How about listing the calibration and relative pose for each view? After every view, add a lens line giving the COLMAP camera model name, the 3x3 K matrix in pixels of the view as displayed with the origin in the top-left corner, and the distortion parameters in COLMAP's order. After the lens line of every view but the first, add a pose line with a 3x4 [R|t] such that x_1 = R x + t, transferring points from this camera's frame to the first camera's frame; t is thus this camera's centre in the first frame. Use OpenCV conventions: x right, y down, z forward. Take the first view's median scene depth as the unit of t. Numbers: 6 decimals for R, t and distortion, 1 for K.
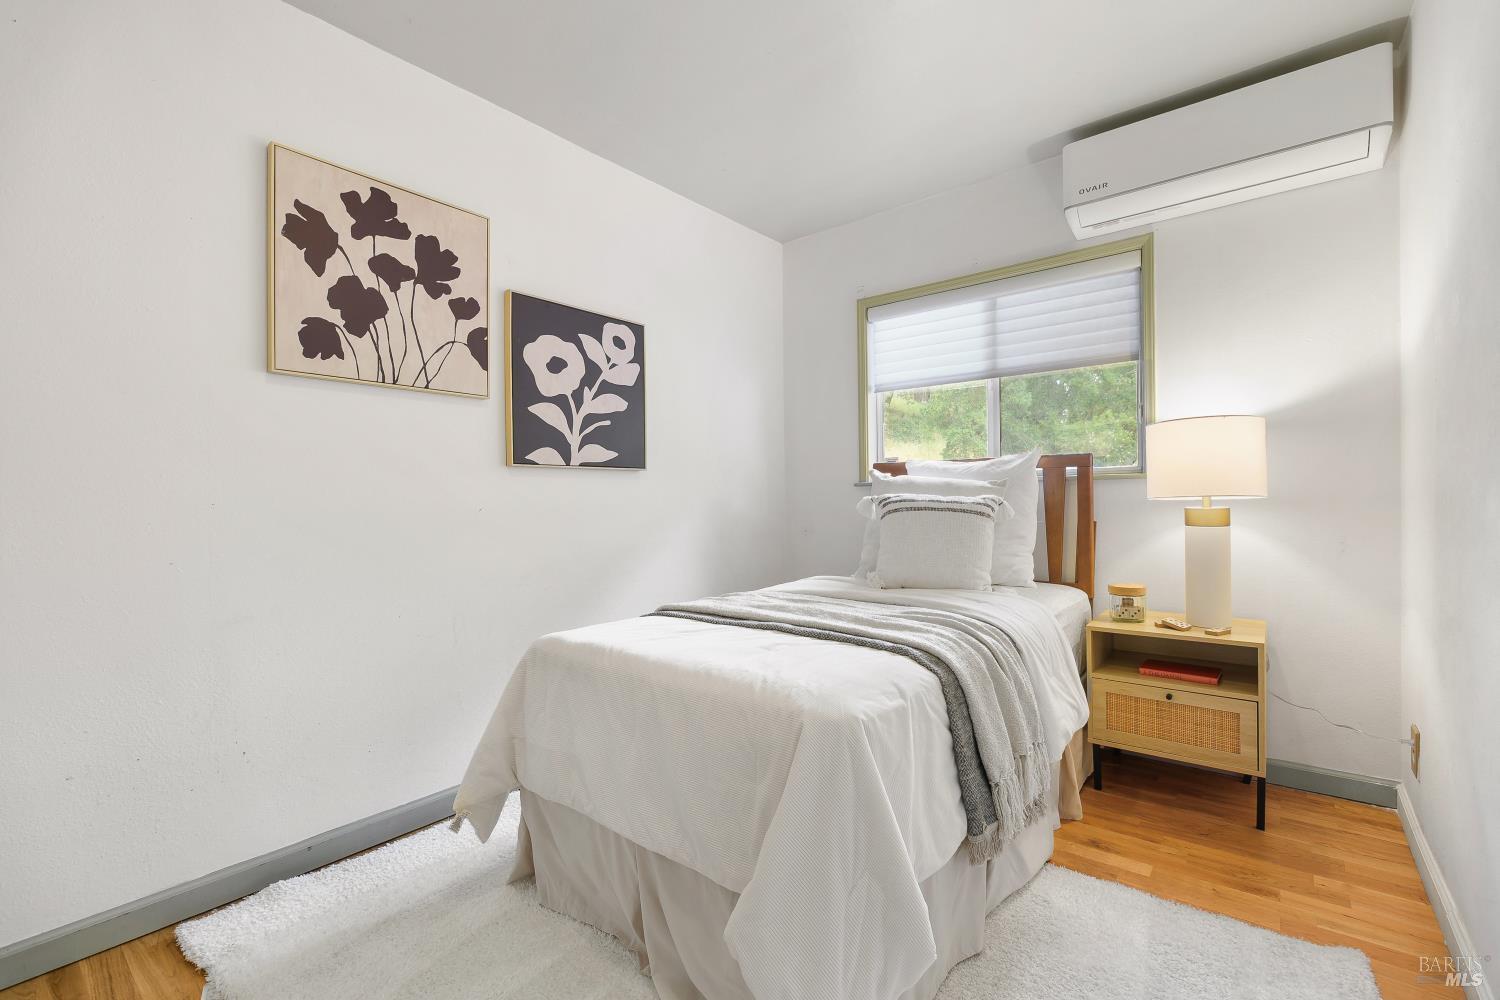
lens RADIAL K [[662.7, 0, 750.6], [0, 662.7, 502.8], [0, 0, 1]] dist [0.001570, -0.000214]
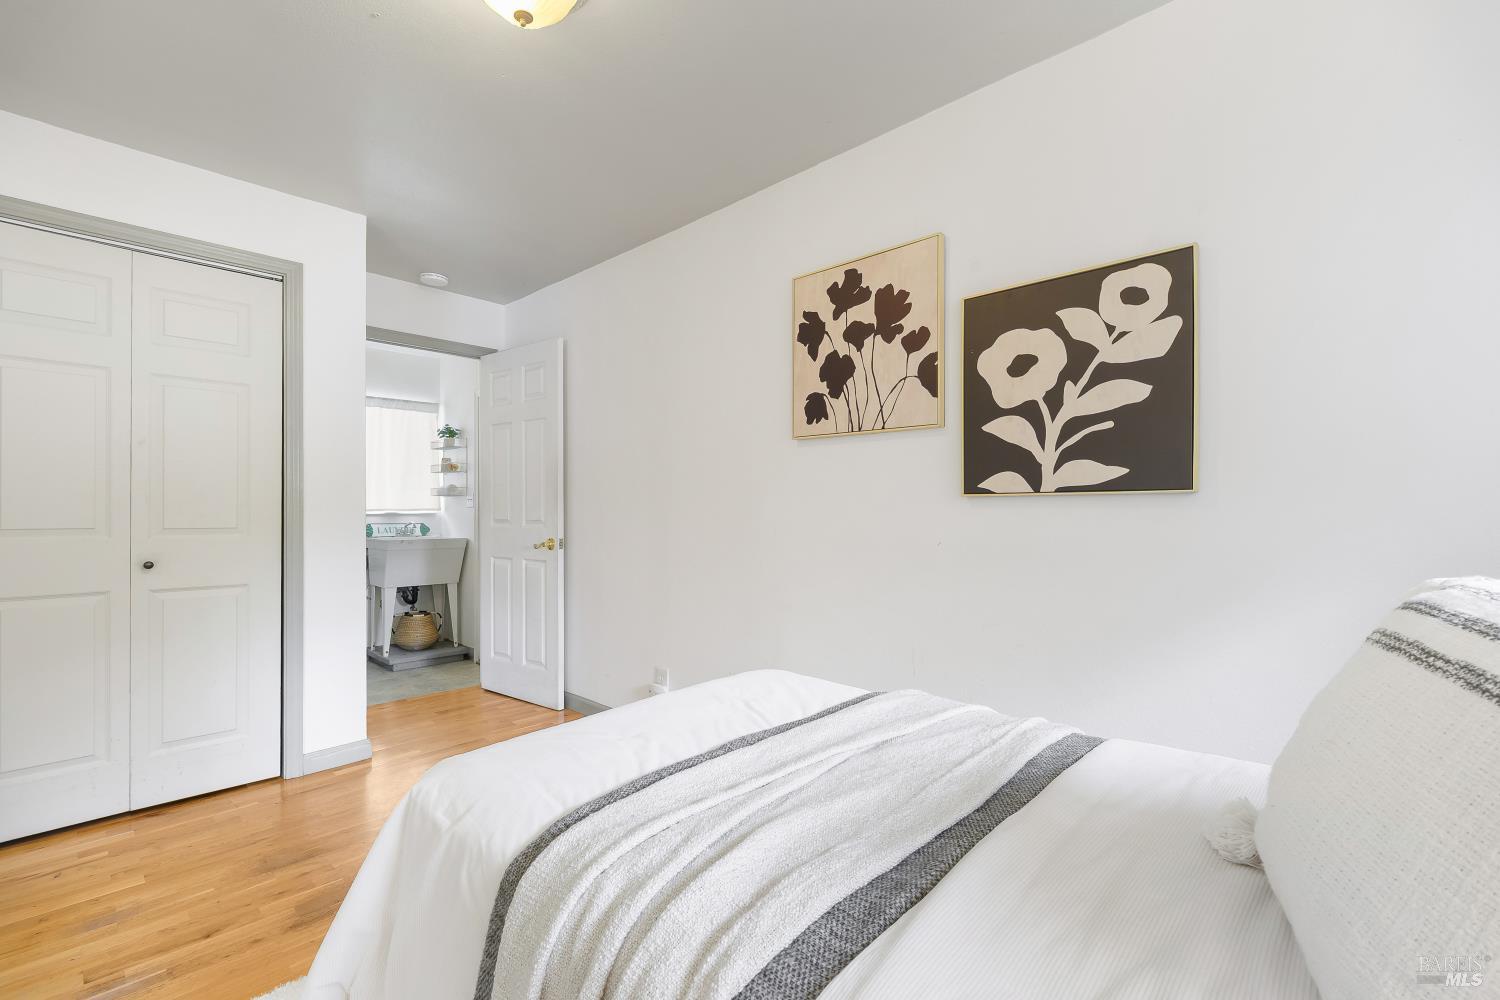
lens RADIAL K [[662.7, 0, 750.6], [0, 662.7, 502.8], [0, 0, 1]] dist [0.001570, -0.000214]
pose [[-0.085169, 0.003995, -0.996358, 0.569918], [0.000740, 0.999992, 0.003947, -0.053205], [0.996366, -0.000402, -0.085172, 0.823983]]
